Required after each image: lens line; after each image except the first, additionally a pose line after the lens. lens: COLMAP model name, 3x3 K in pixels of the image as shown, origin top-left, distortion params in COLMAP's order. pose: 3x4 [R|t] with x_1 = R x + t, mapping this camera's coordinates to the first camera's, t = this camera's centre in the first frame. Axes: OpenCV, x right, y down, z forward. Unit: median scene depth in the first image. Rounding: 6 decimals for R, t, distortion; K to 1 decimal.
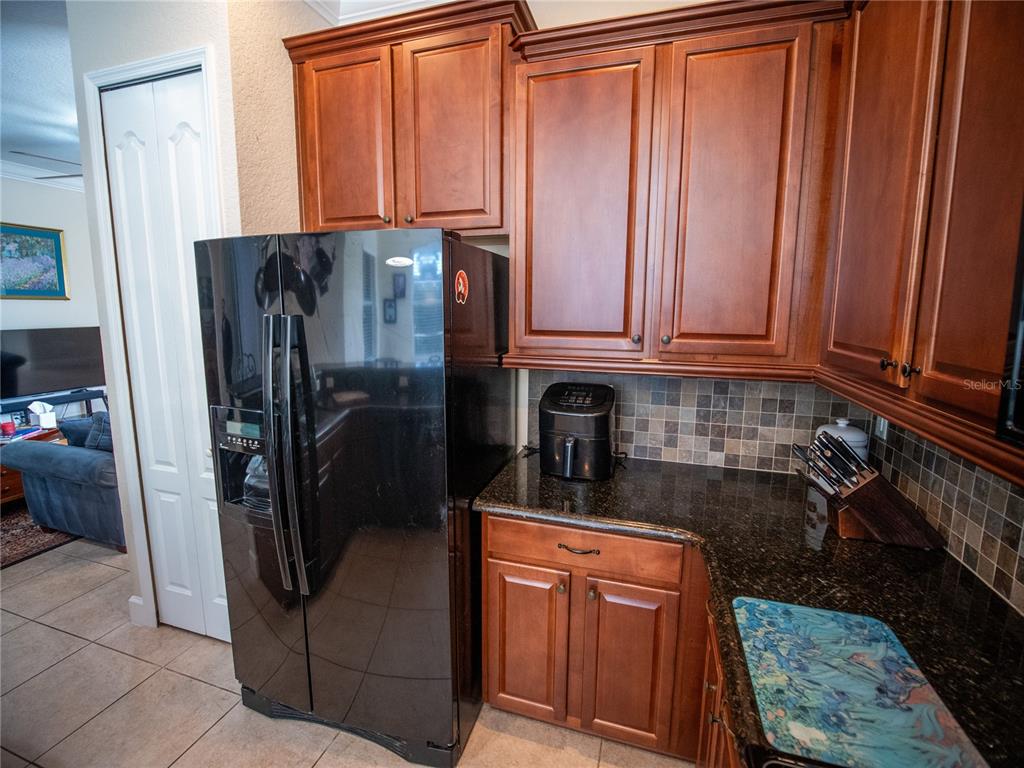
lens RADIAL K [[470.0, 0, 510.4], [0, 470.0, 380.1], [0, 0, 1]] dist [-0.004325, -0.000344]
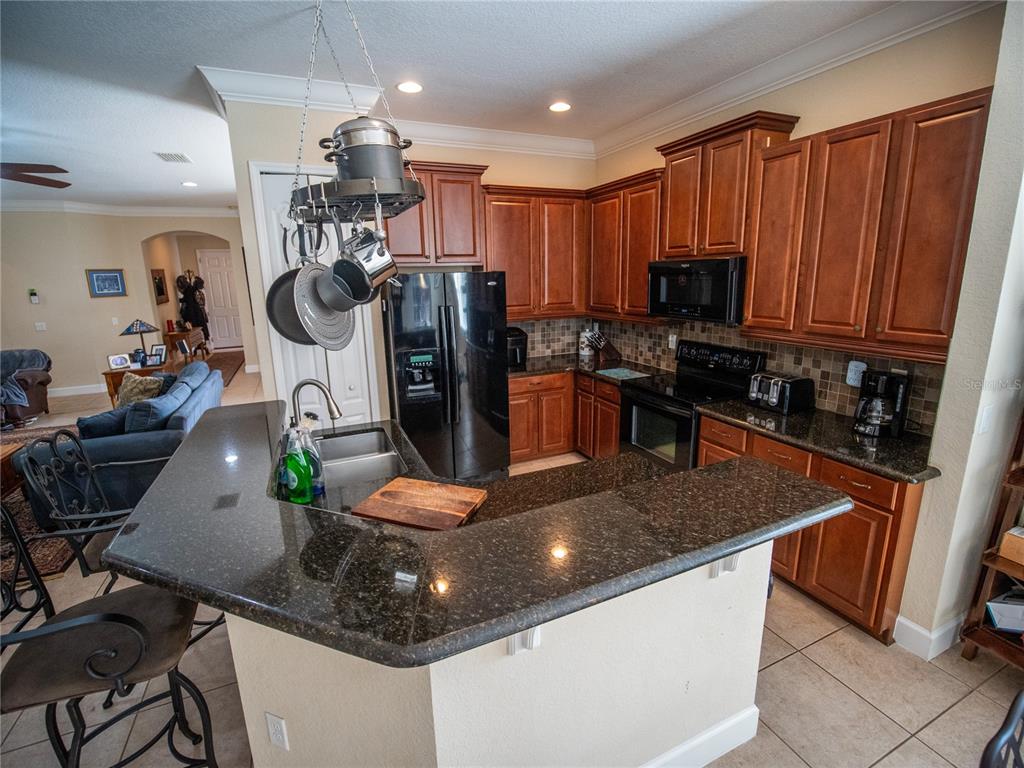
lens RADIAL K [[470.0, 0, 512.9], [0, 470.0, 378.7], [0, 0, 1]] dist [-0.004325, -0.000344]
pose [[0.736507, -0.164975, 0.656004, -1.428251], [0.126294, 0.986287, 0.106244, 0.015615], [-0.664536, 0.004600, 0.747242, -0.786979]]
